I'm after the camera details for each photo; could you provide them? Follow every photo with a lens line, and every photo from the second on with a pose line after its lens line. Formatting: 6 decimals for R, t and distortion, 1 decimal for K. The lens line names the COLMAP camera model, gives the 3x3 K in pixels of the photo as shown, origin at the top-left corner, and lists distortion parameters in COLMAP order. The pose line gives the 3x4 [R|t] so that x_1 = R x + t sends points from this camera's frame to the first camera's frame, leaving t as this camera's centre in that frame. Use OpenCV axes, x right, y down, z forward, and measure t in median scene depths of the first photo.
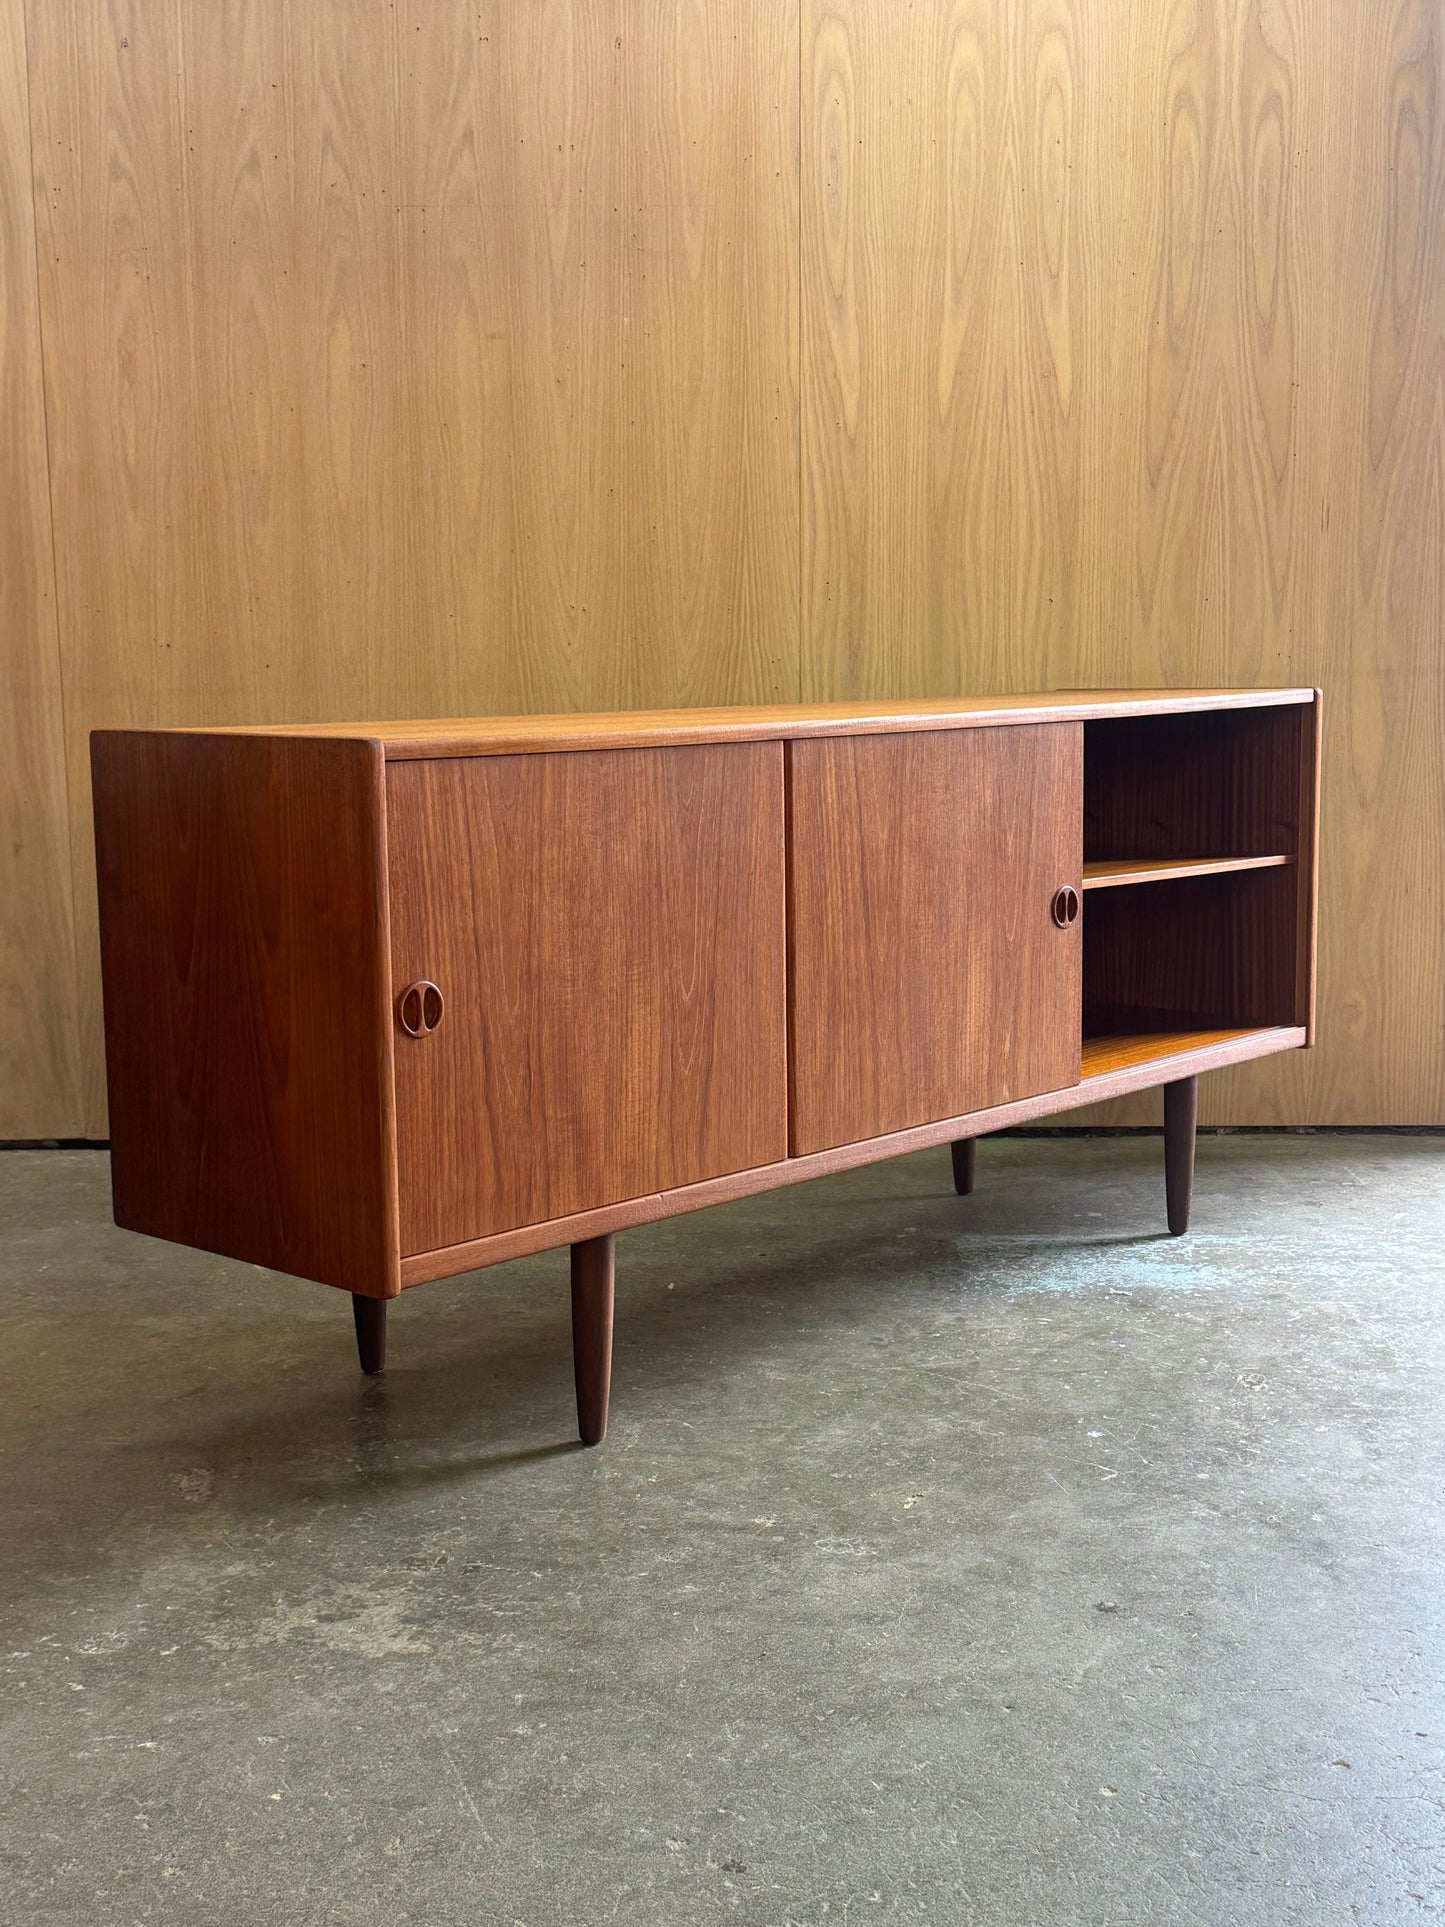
lens RADIAL K [[2329.5, 0, 721.0], [0, 2329.5, 968.2], [0, 0, 1]] dist [0.196092, -0.422672]
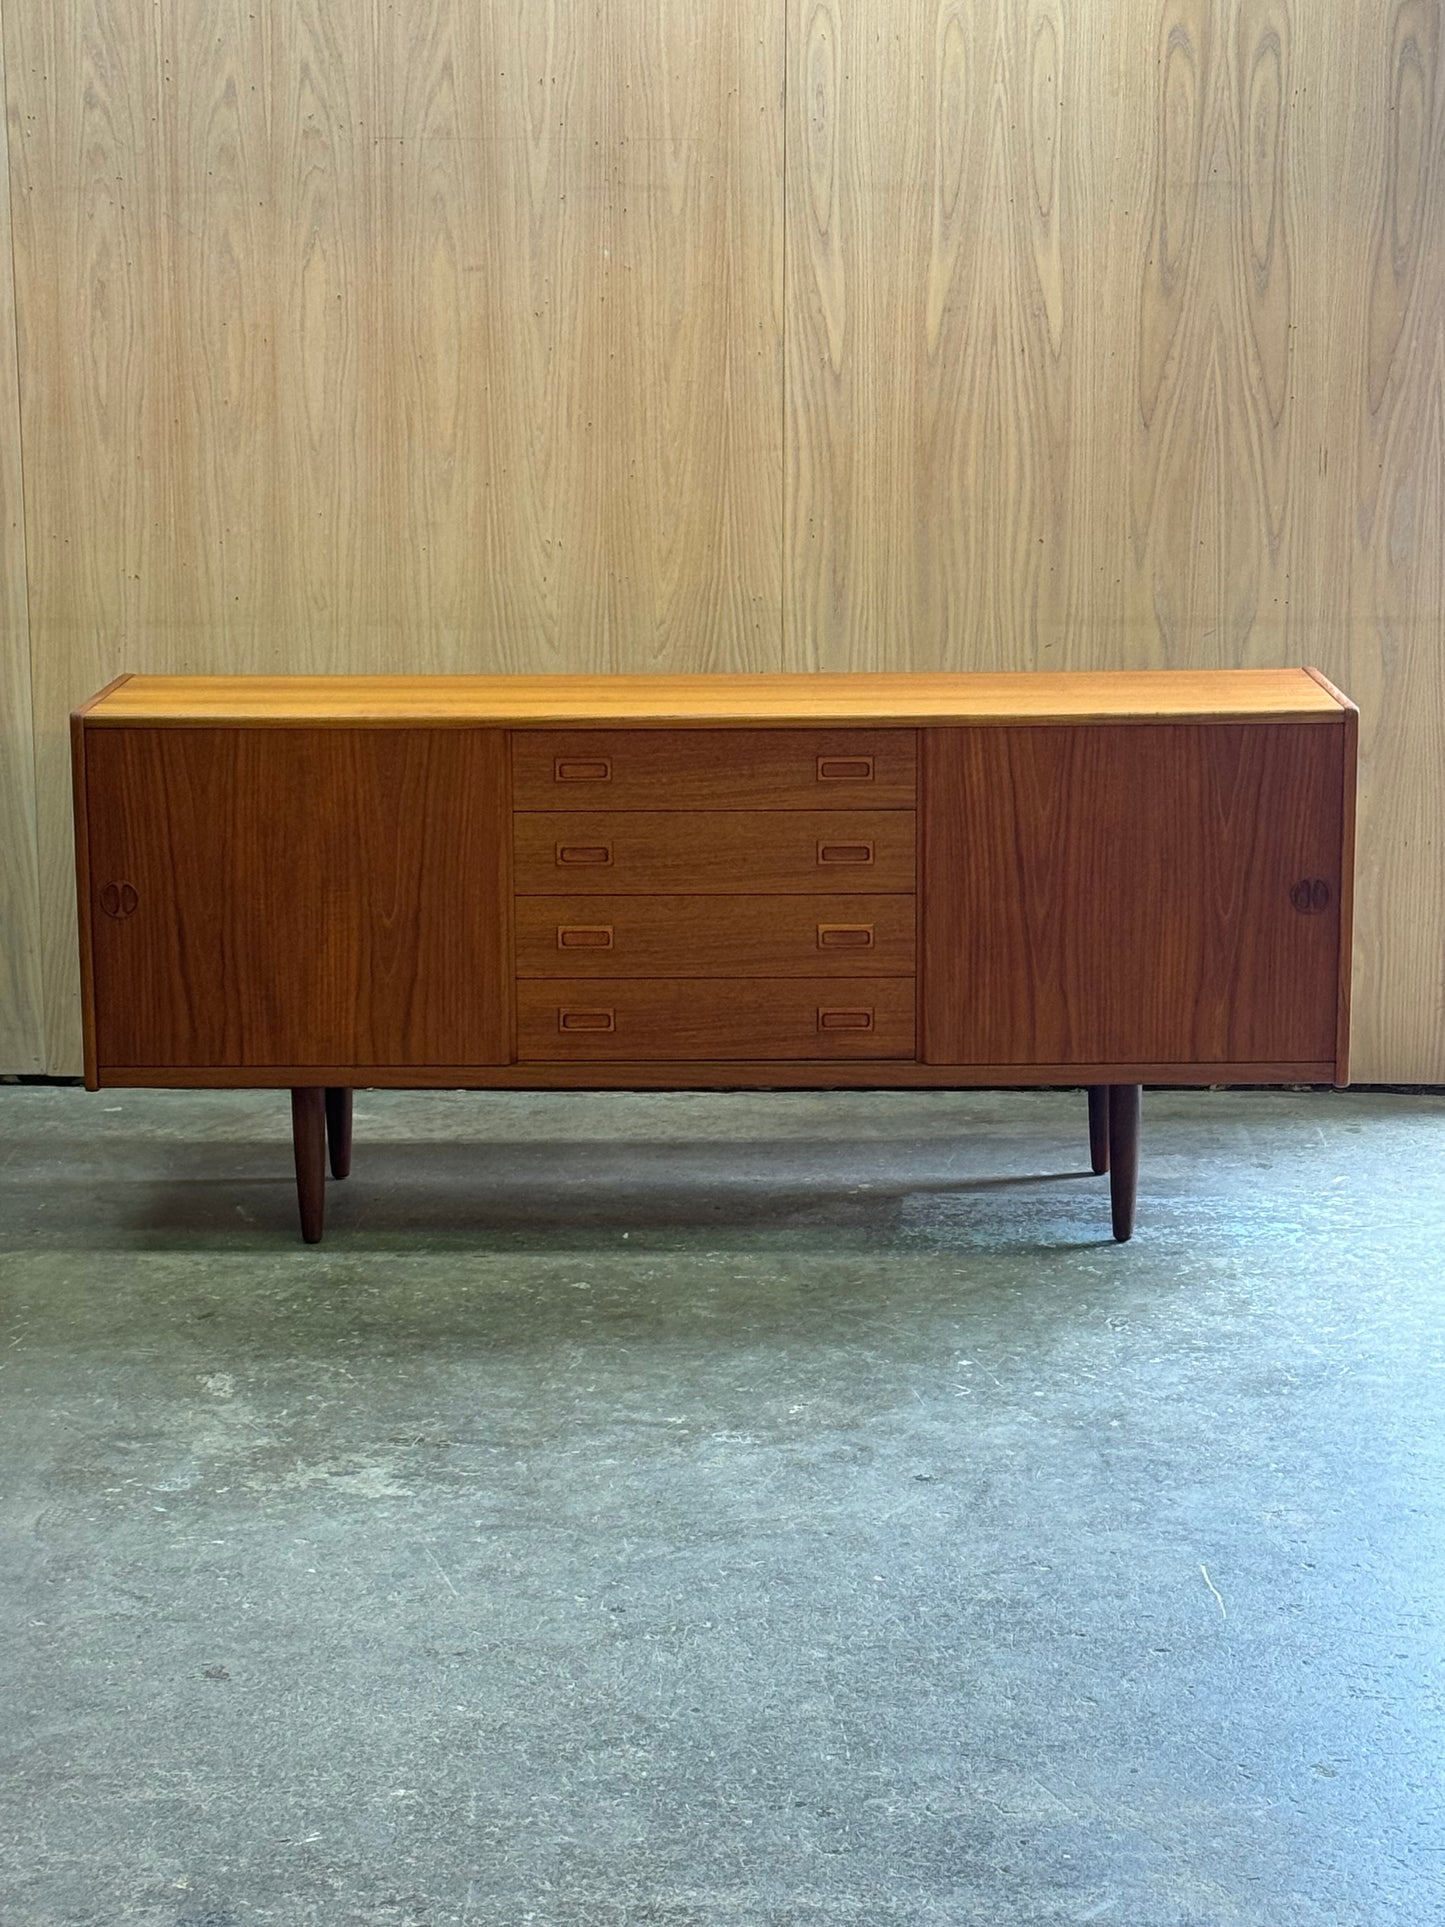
lens RADIAL K [[3930.0, 0, 733.6], [0, 3930.0, 990.7], [0, 0, 1]] dist [0.102797, 0.442314]
pose [[0.999490, 0.016330, -0.027449, 0.073493], [-0.014384, 0.997468, 0.069648, -0.099676], [0.028517, -0.069218, 0.997194, -0.766916]]
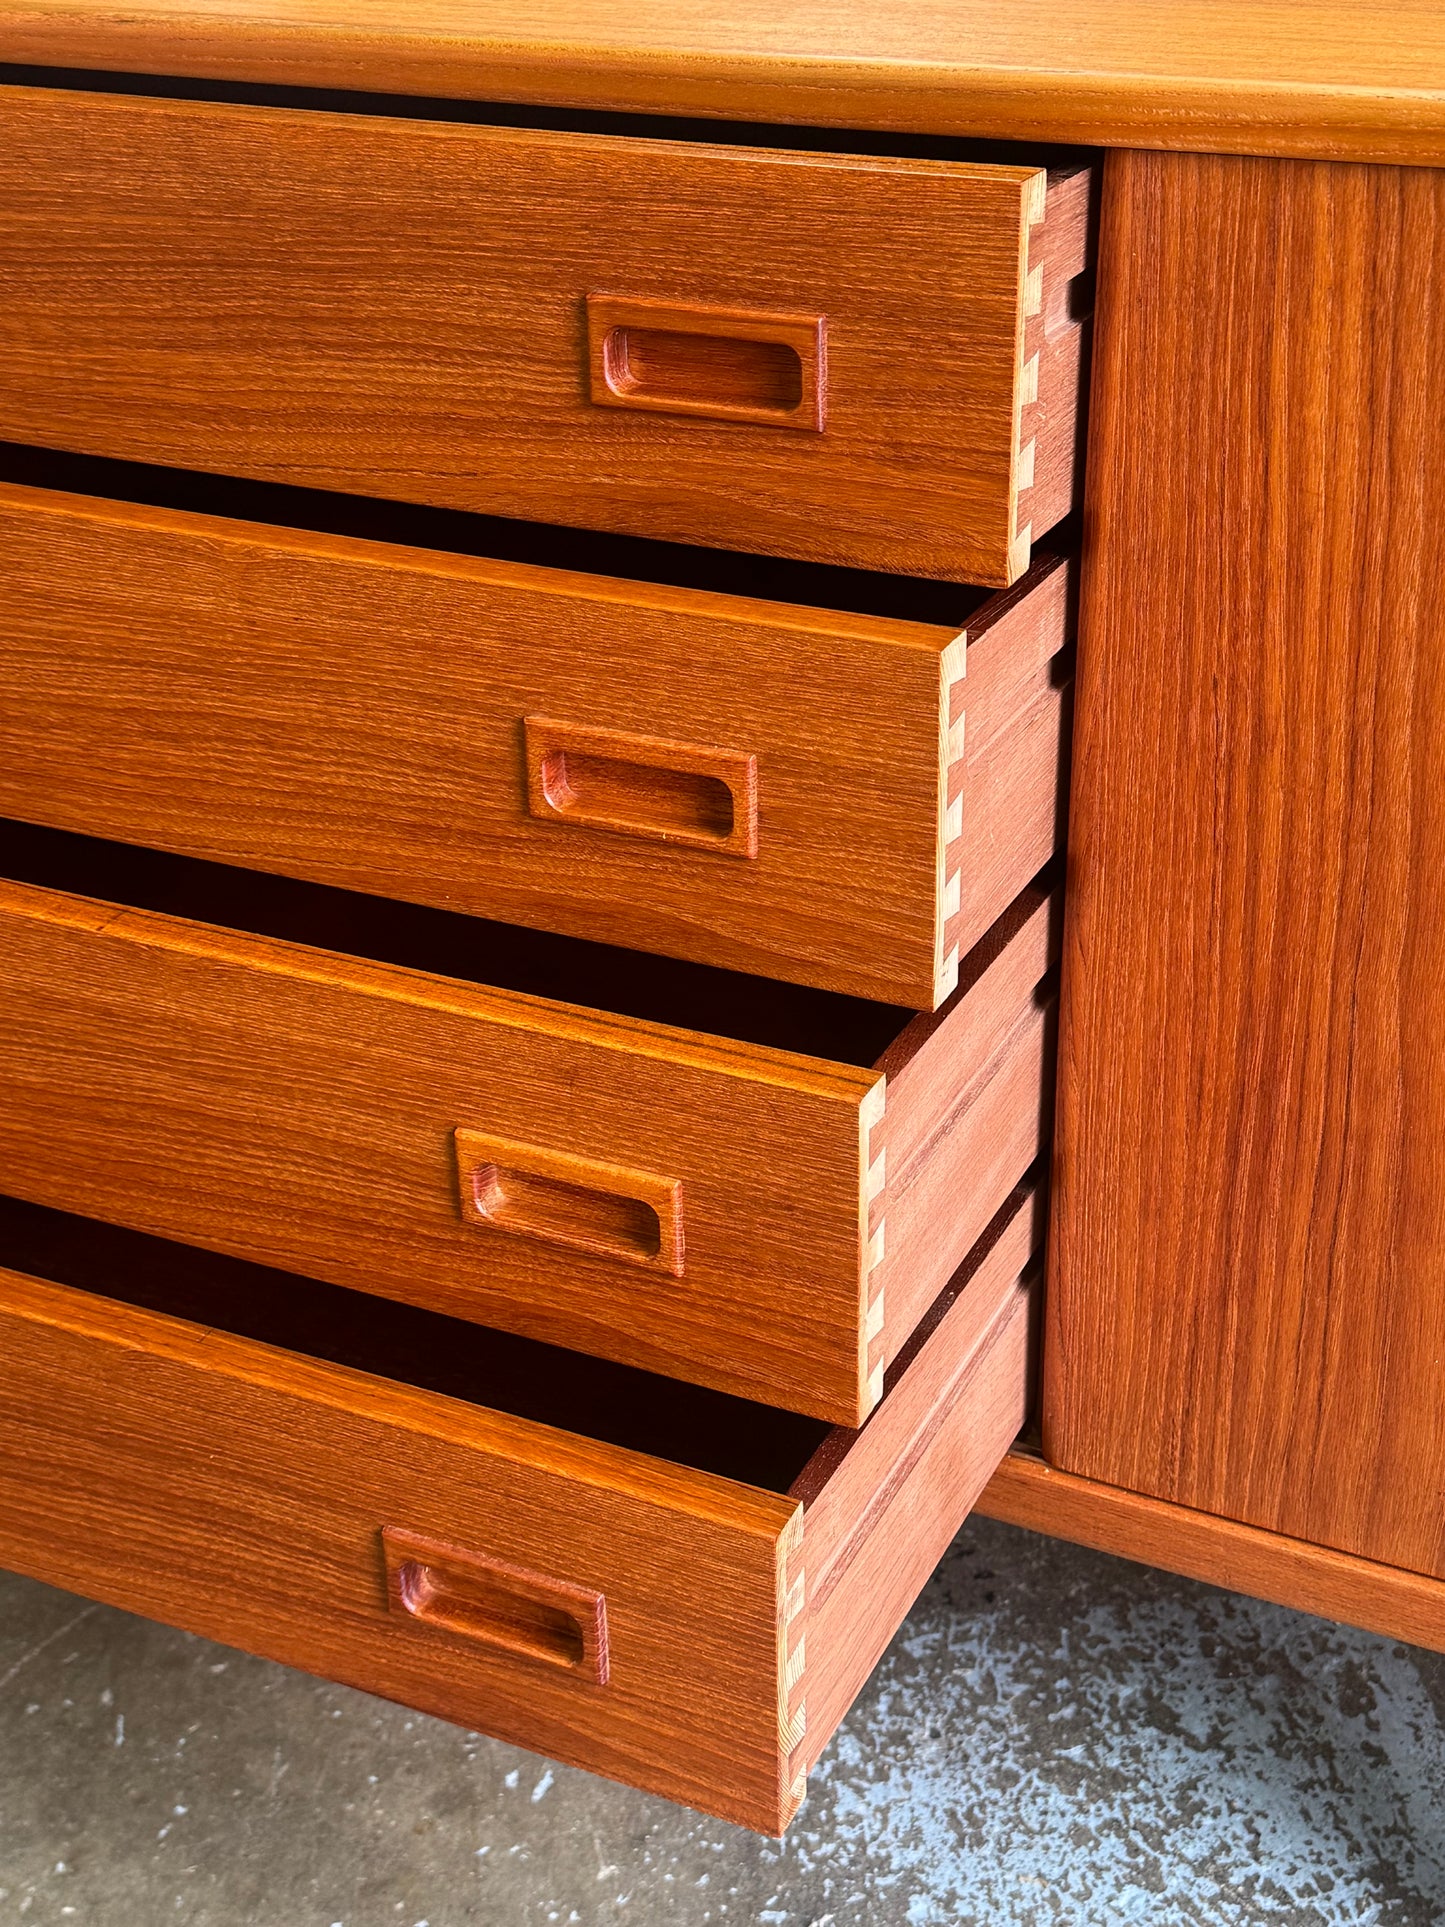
lens RADIAL K [[2682.1, 0, 728.0], [0, 2682.1, 975.6], [0, 0, 1]] dist [0.188973, -0.390808]
pose [[0.129373, 0.475332, -0.870243, 0.409590], [-0.121671, 0.878596, 0.461806, -0.144295], [0.984103, 0.046138, 0.171501, 0.866854]]
